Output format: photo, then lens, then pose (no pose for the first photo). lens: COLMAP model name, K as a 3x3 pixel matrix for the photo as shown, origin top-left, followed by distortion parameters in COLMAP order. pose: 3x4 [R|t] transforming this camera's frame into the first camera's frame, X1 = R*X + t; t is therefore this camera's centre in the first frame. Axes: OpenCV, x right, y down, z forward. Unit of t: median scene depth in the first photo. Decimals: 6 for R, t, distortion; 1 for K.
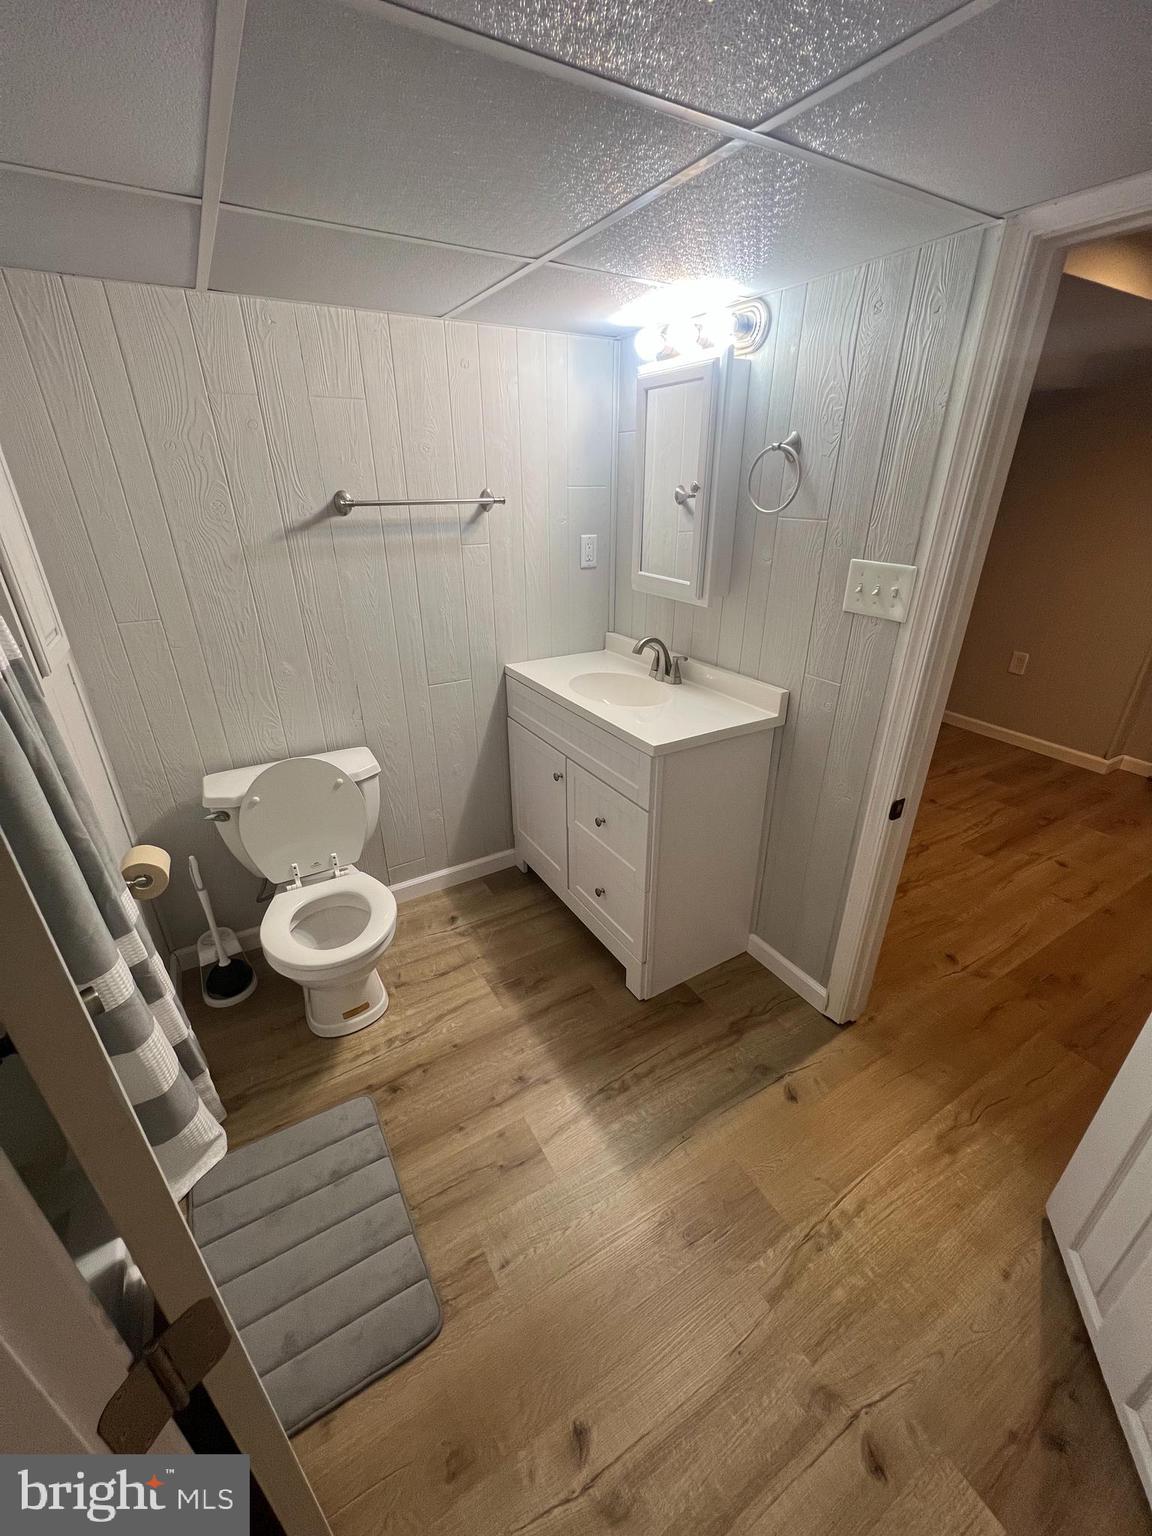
lens RADIAL K [[613.7, 0, 578.7], [0, 613.7, 766.9], [0, 0, 1]] dist [-0.001138, 0.000713]
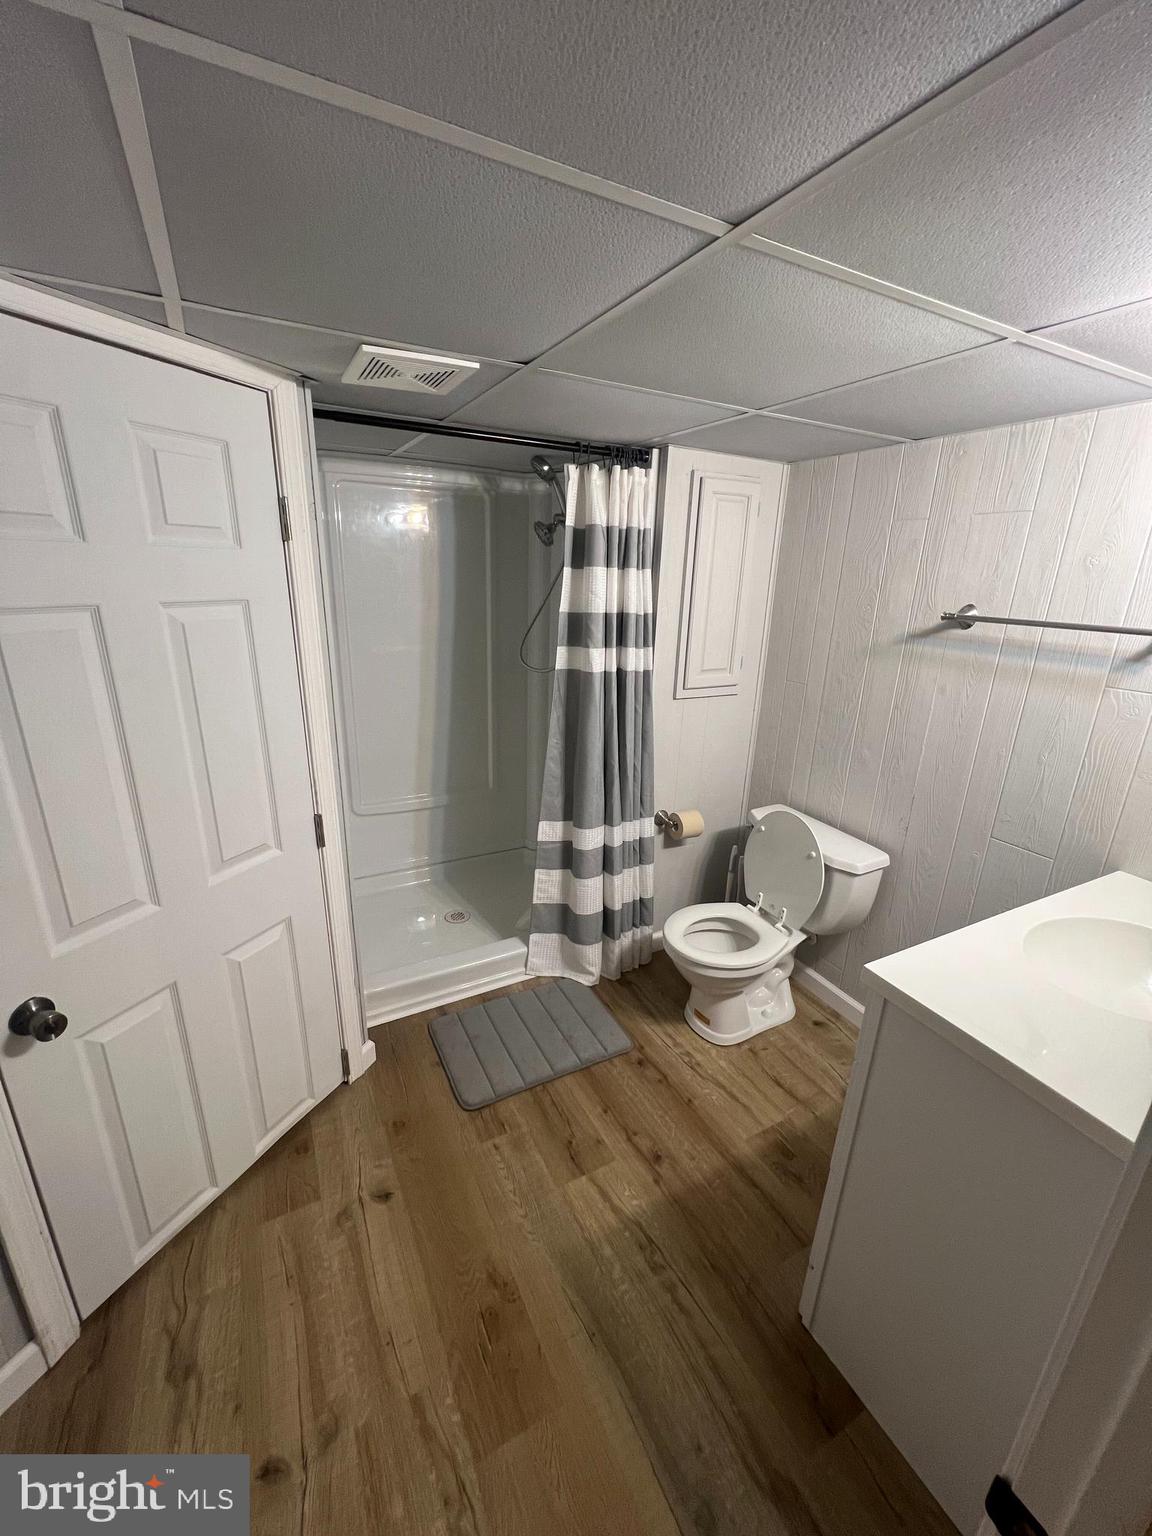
lens RADIAL K [[613.7, 0, 578.7], [0, 613.7, 766.9], [0, 0, 1]] dist [-0.001138, 0.000713]
pose [[-0.042432, 0.302479, -0.952211, 0.646653], [-0.455014, 0.842643, 0.287950, -0.243783], [0.889473, 0.445488, 0.101877, 0.490509]]
